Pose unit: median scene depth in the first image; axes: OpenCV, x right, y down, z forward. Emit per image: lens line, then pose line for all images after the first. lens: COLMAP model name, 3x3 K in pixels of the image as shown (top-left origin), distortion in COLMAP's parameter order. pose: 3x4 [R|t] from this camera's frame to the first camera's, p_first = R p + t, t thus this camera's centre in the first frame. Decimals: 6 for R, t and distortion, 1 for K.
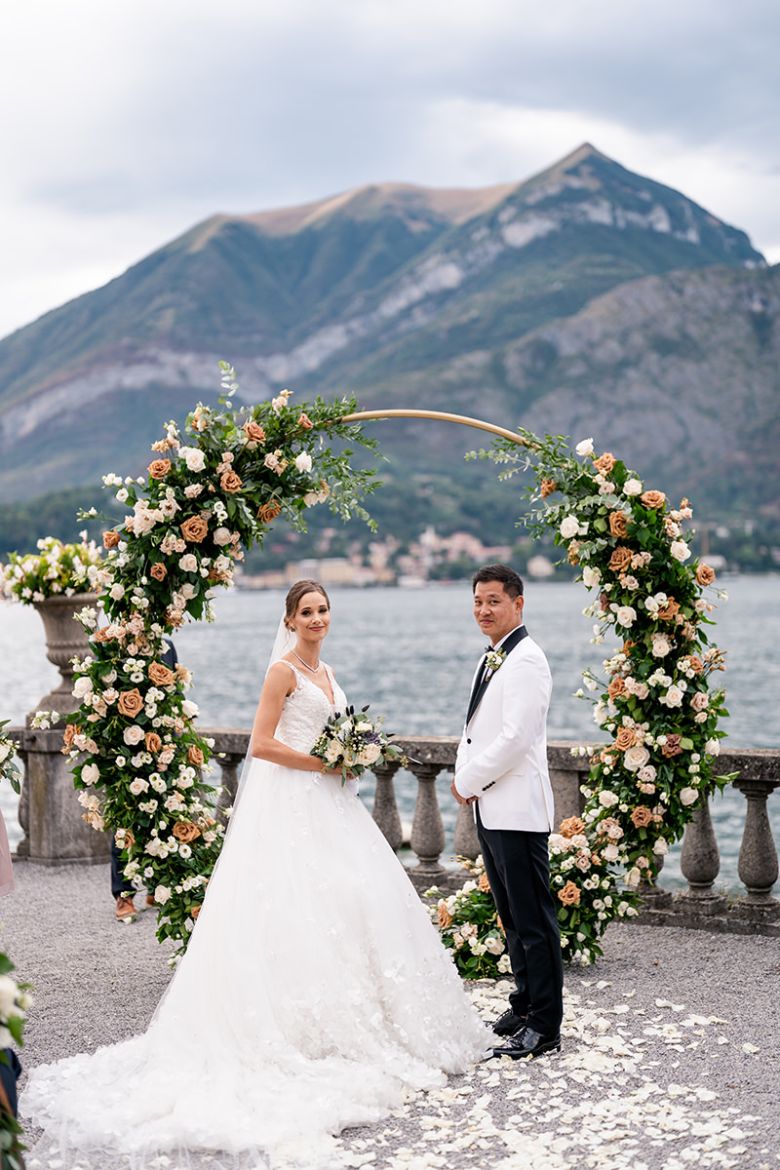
lens RADIAL K [[1784.4, 0, 396.5], [0, 1784.4, 586.8], [0, 0, 1]] dist [0.004870, 0.000000]
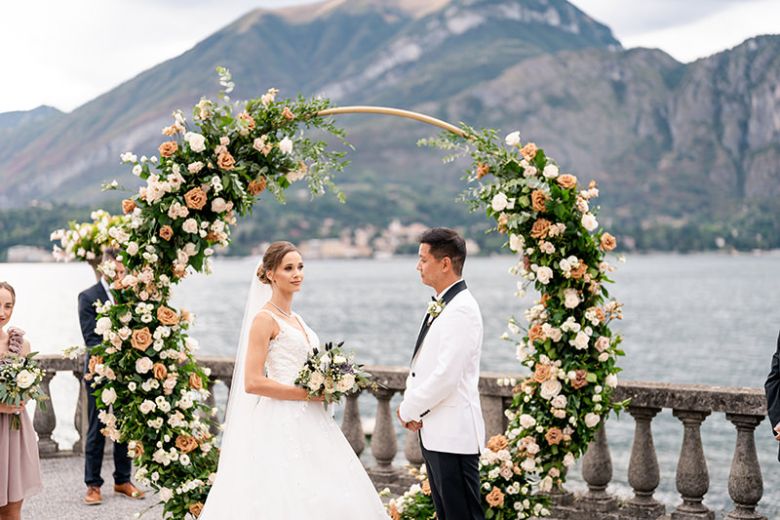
lens RADIAL K [[1189.6, 0, 391.4], [0, 1189.6, 258.9], [0, 0, 1]] dist [0.004870, 0.000000]
pose [[0.999775, 0.014994, 0.014992, 0.009788], [-0.014988, 0.999888, -0.000549, 0.007596], [-0.014999, 0.000324, 0.999887, 0.173400]]
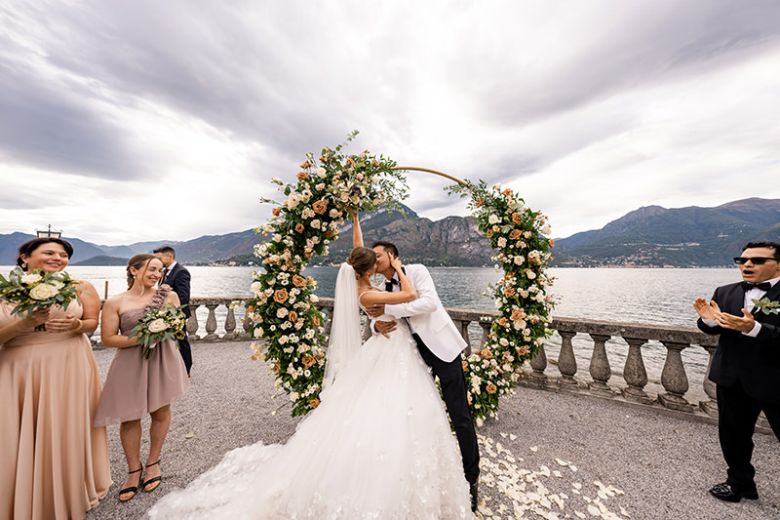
lens RADIAL K [[288.5, 0, 397.9], [0, 288.5, 253.8], [0, 0, 1]] dist [-0.000352, -0.000029]
pose [[0.990037, 0.037731, 0.135656, -0.067758], [-0.031060, 0.998217, -0.050962, 0.031534], [-0.137337, 0.046241, 0.989444, 0.663000]]
